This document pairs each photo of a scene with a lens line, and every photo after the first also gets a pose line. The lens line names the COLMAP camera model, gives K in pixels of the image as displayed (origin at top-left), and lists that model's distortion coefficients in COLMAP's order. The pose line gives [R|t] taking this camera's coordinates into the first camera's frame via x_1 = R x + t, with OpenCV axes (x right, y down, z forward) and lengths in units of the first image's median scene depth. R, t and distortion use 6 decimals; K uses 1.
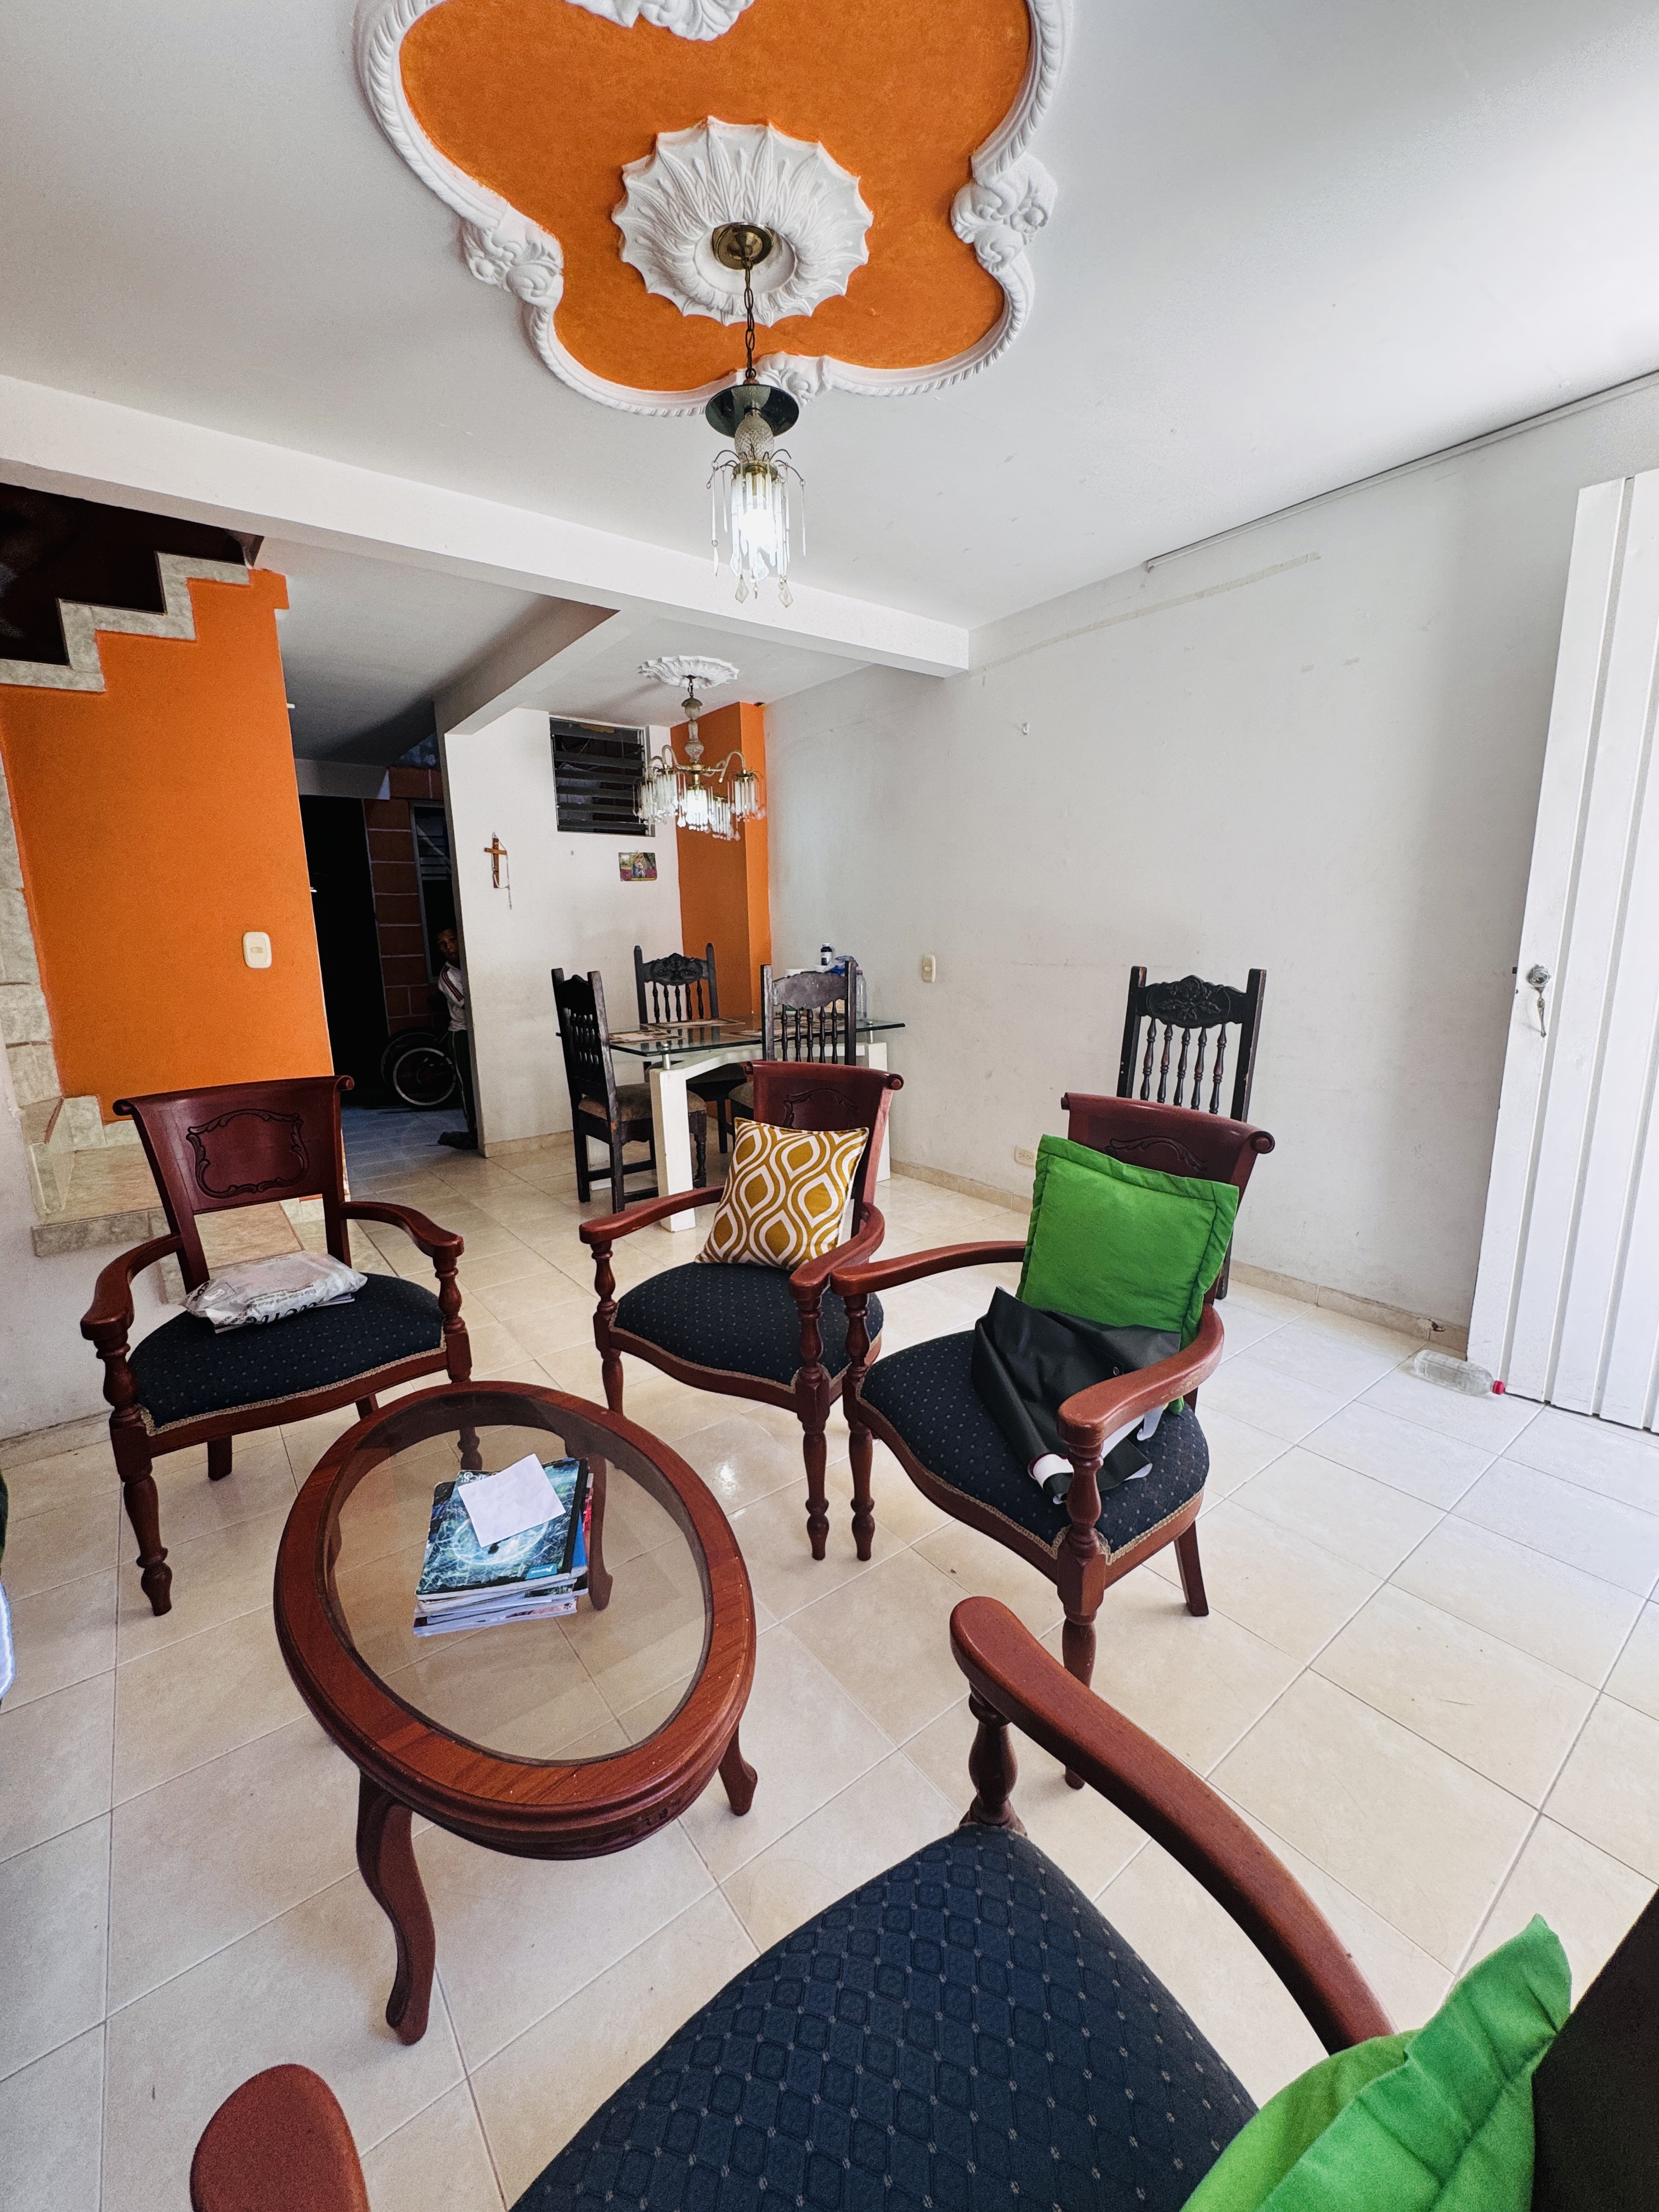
lens RADIAL K [[885.5, 0, 830.8], [0, 885.5, 1101.4], [0, 0, 1]] dist [-0.001691, 0.000279]
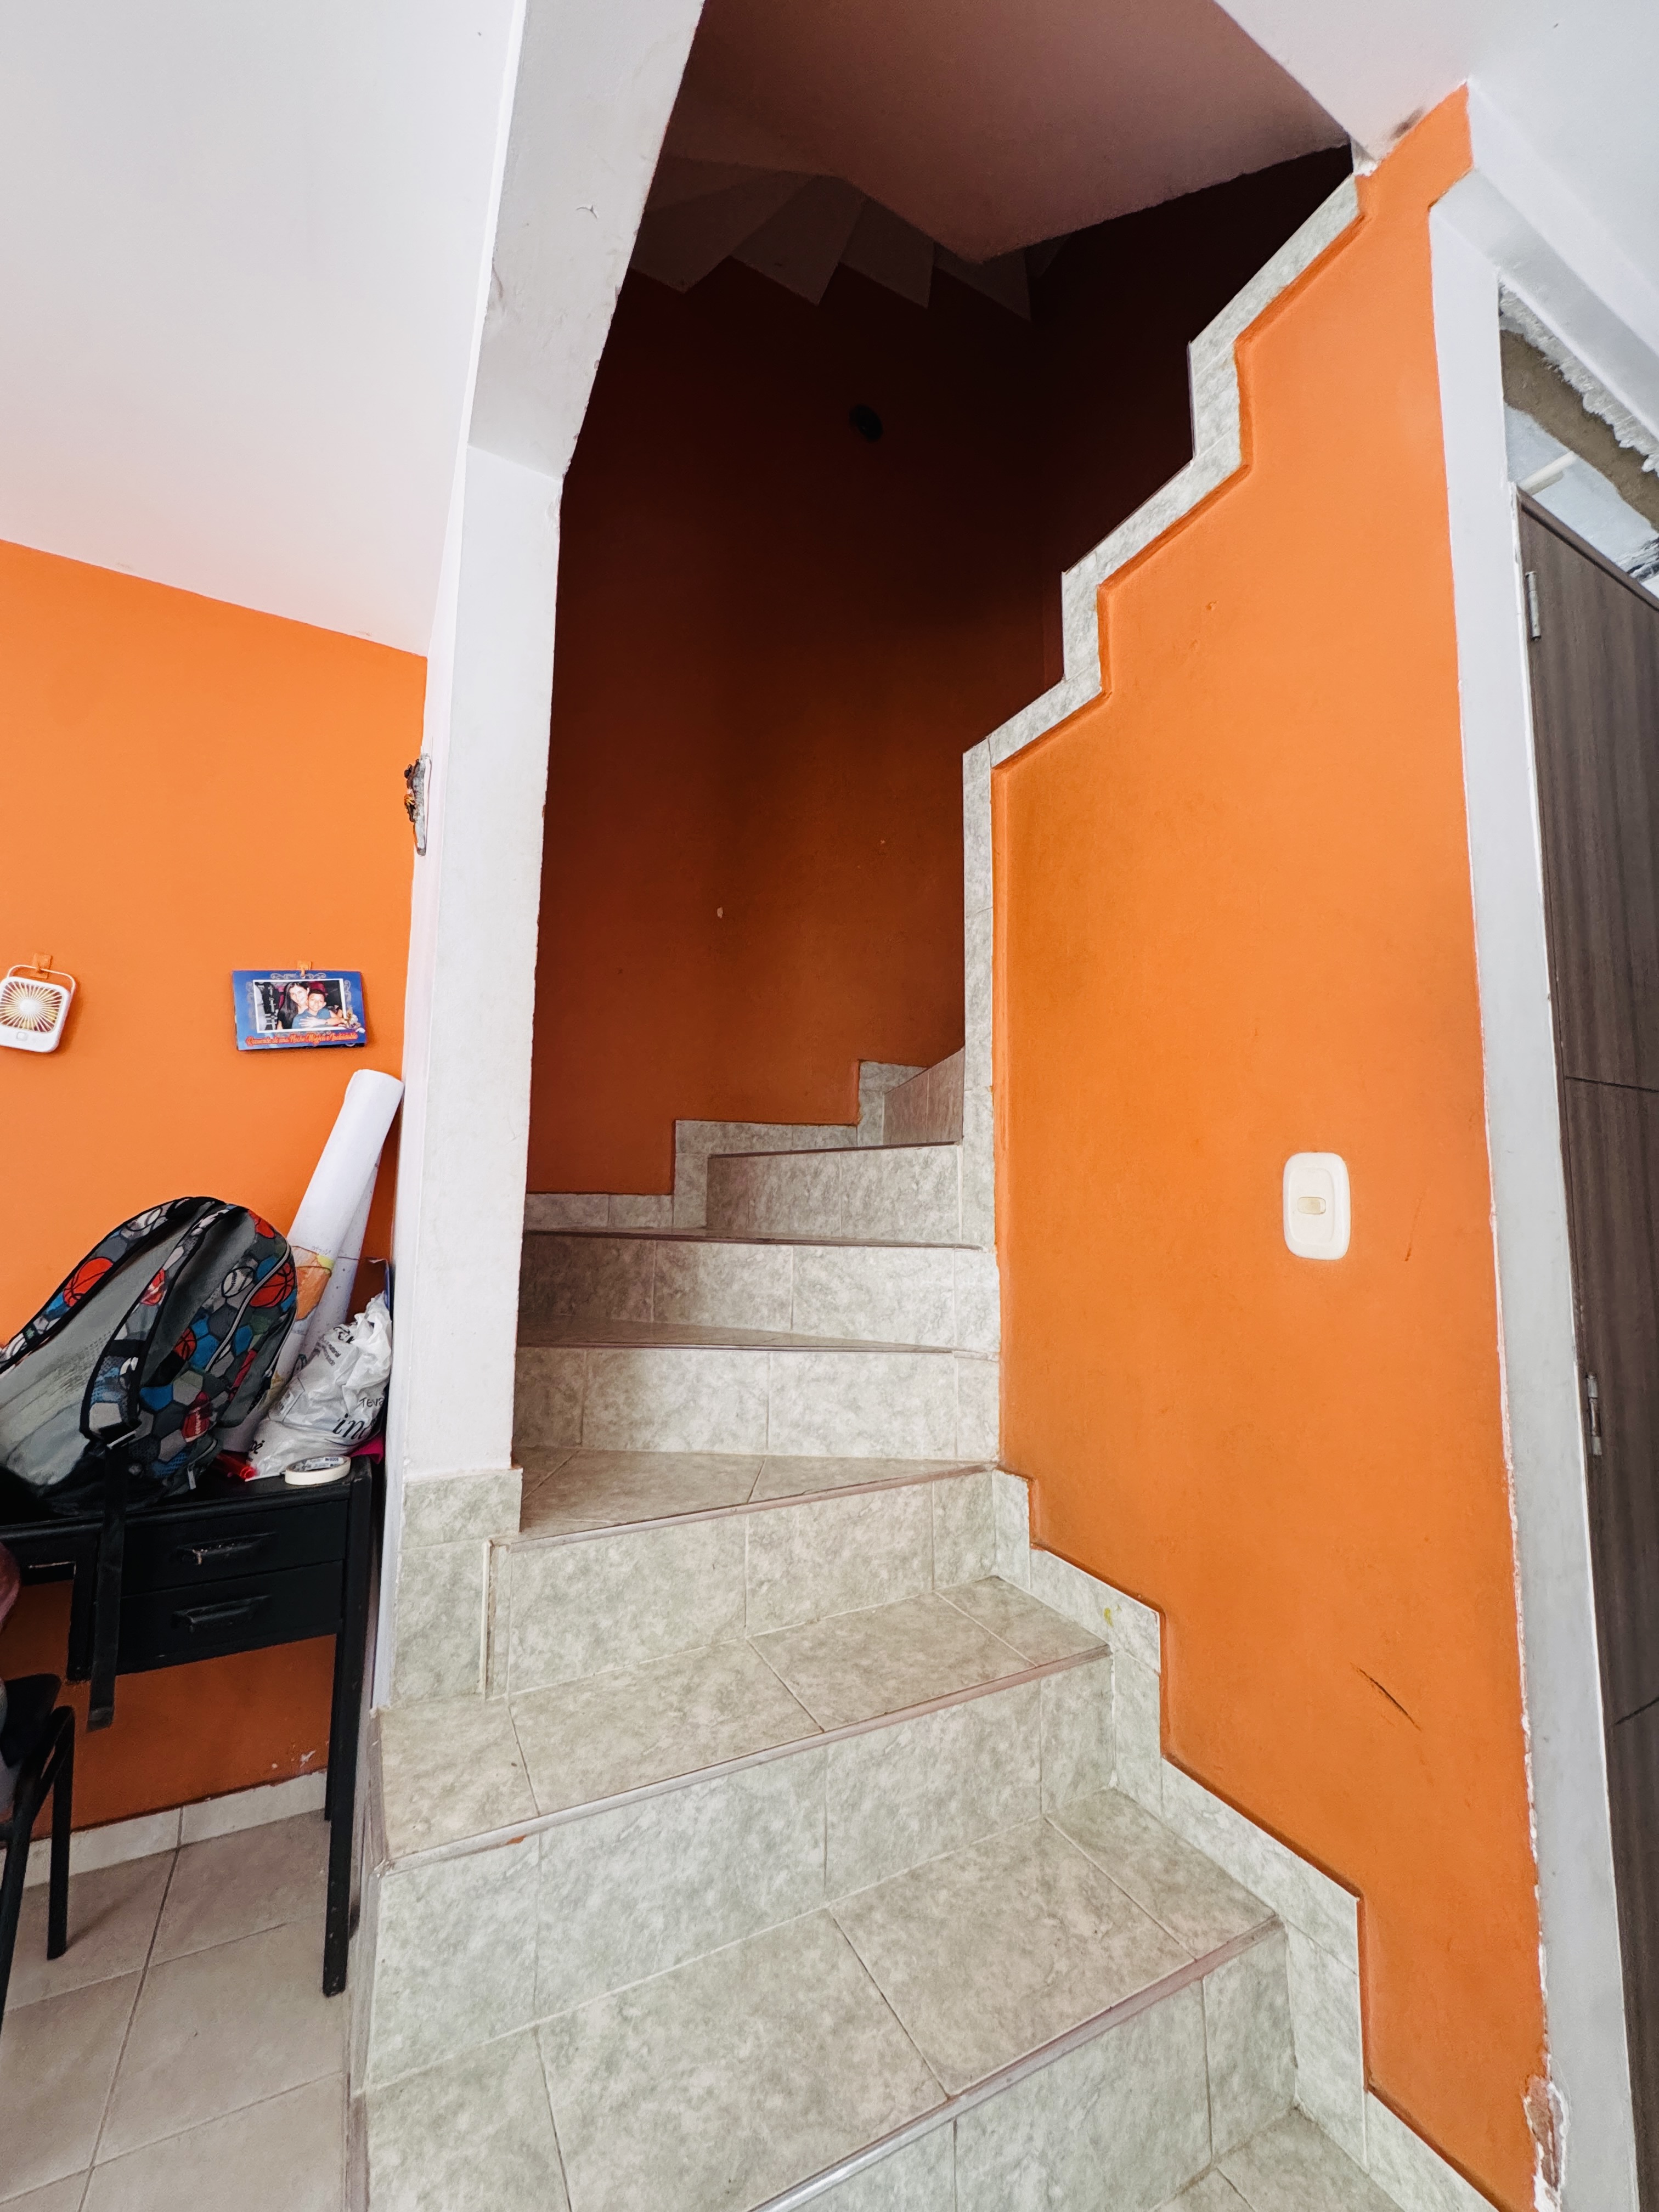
lens RADIAL K [[885.5, 0, 832.6], [0, 885.5, 1103.2], [0, 0, 1]] dist [-0.001691, 0.000279]
pose [[-0.168057, -0.090956, -0.981572, -0.309645], [-0.203180, 0.977550, -0.055797, -0.168380], [0.964611, 0.190059, -0.182764, 0.963889]]
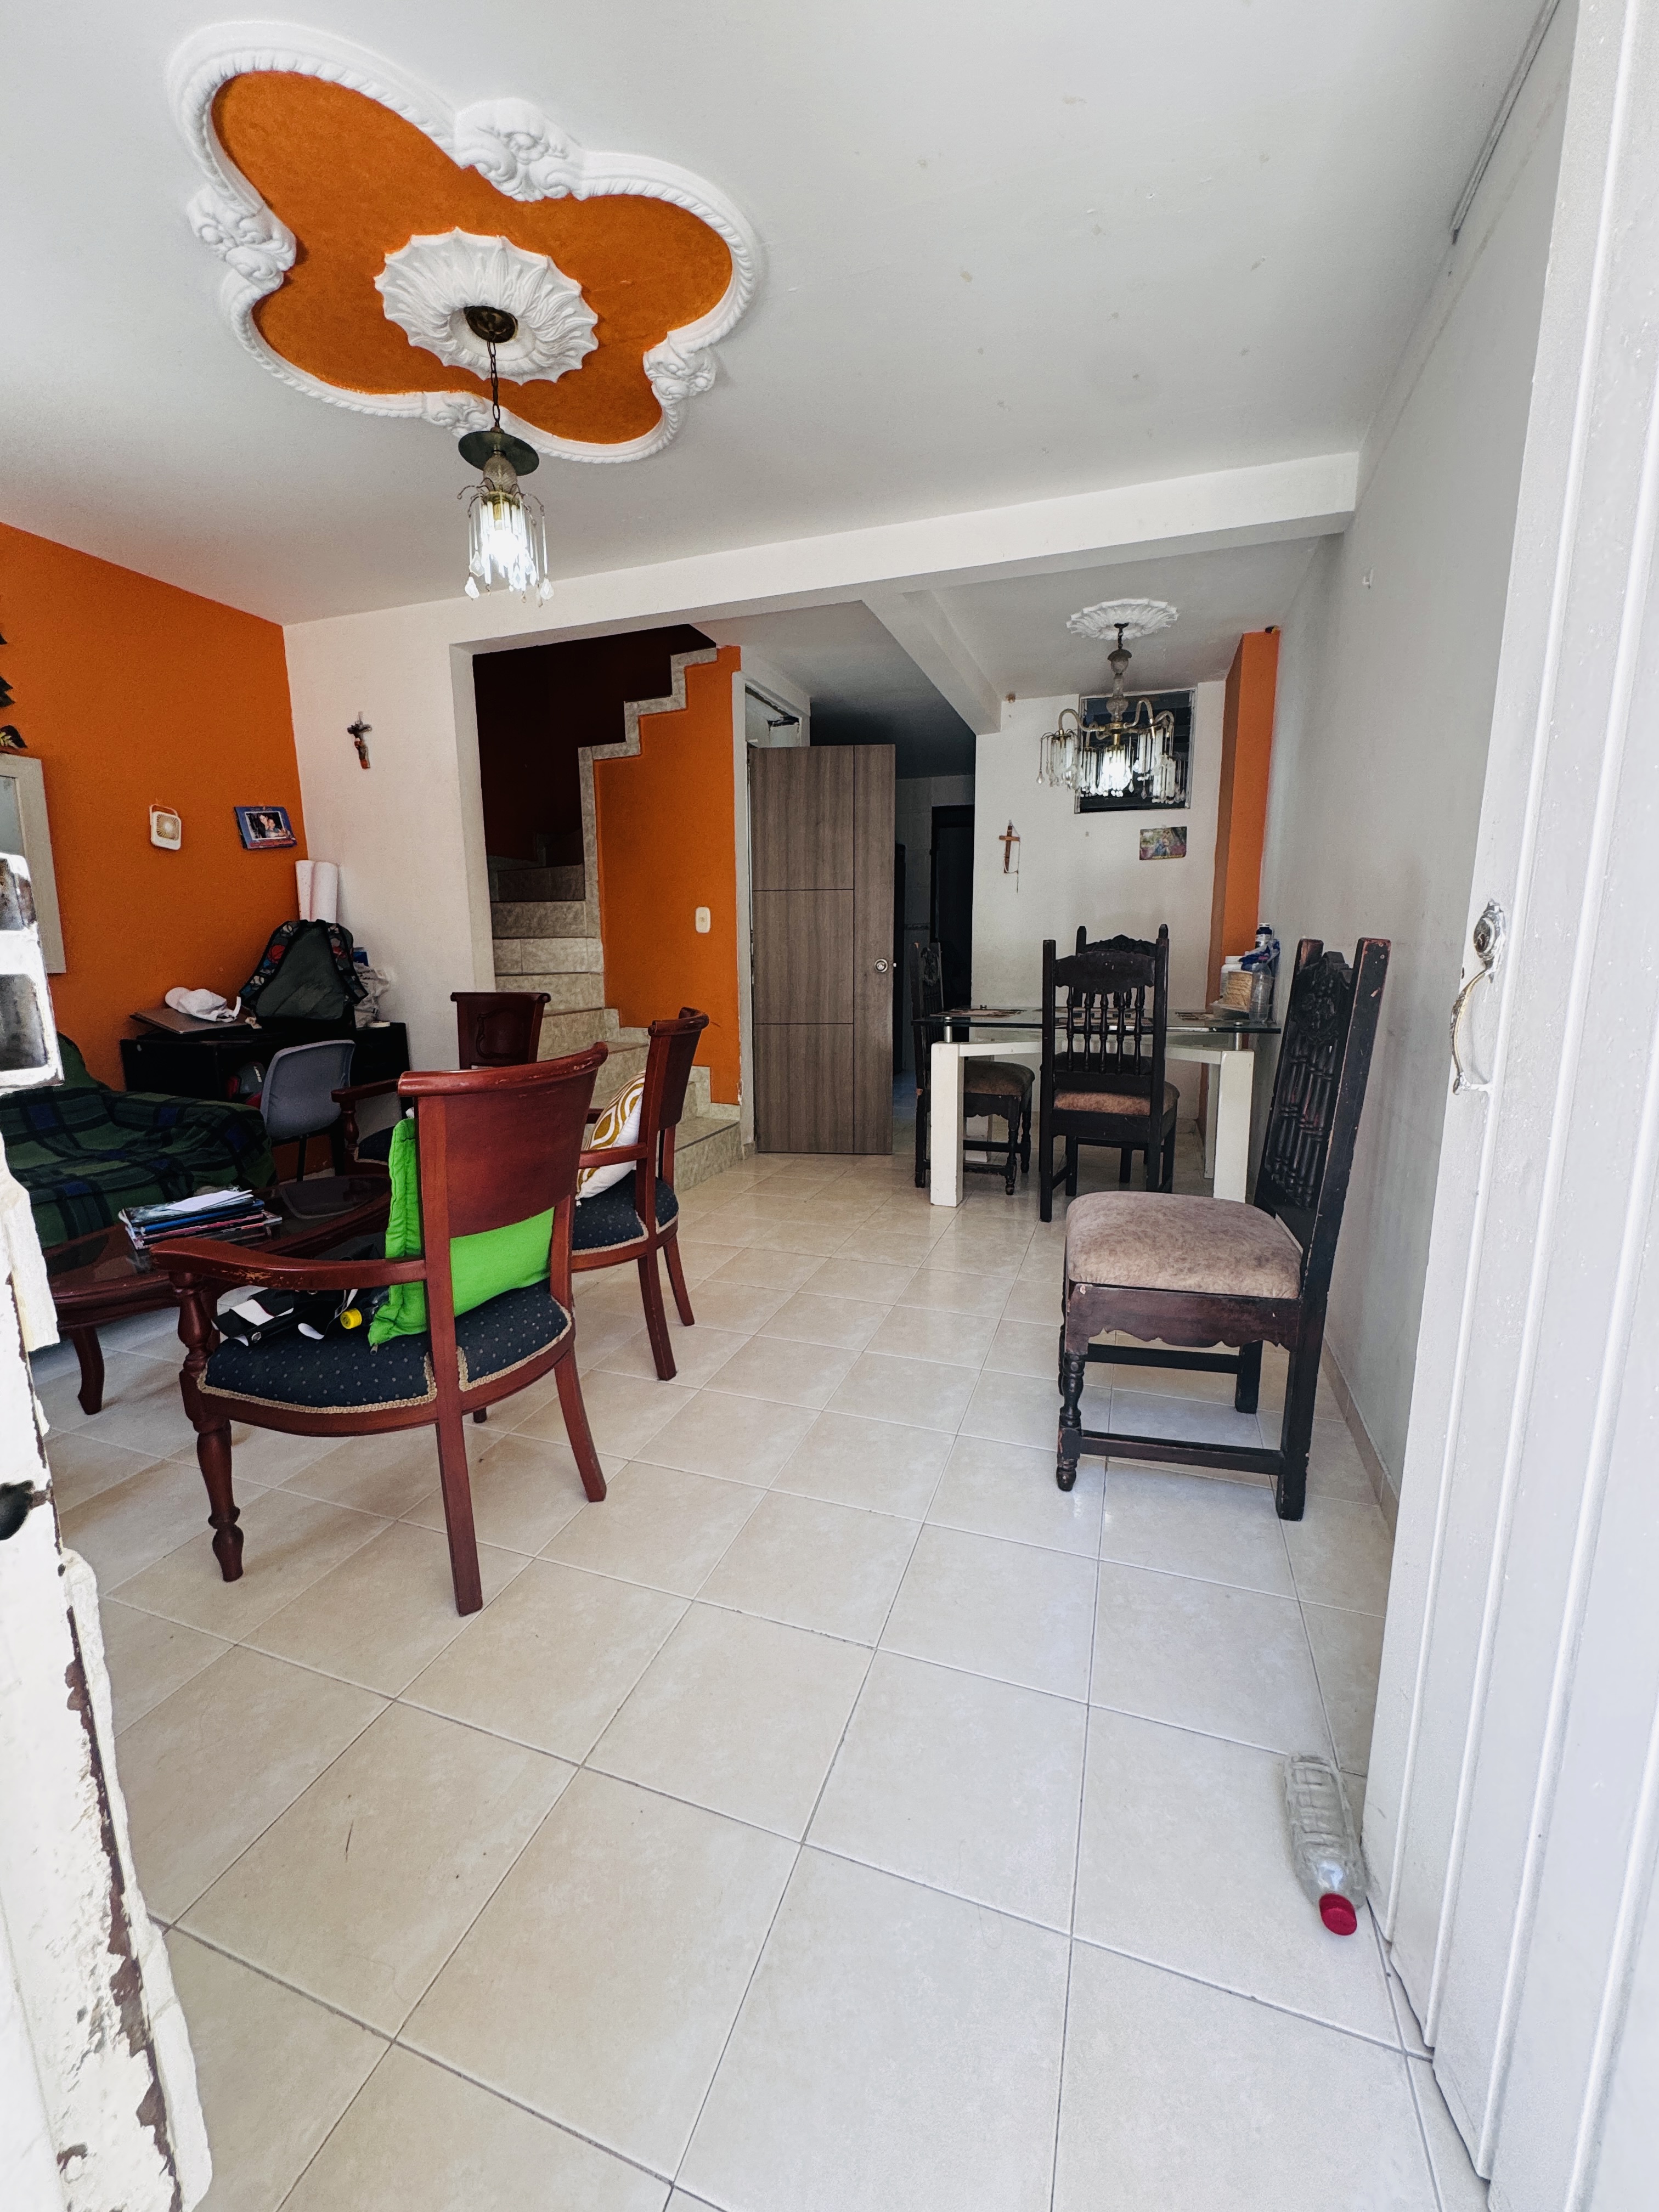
lens RADIAL K [[885.5, 0, 829.1], [0, 885.5, 1101.3], [0, 0, 1]] dist [-0.001691, 0.000279]
pose [[0.544105, 0.163924, -0.822848, 0.746712], [-0.168760, 0.982067, 0.084051, -0.042654], [0.821870, 0.093131, 0.562011, 0.434595]]
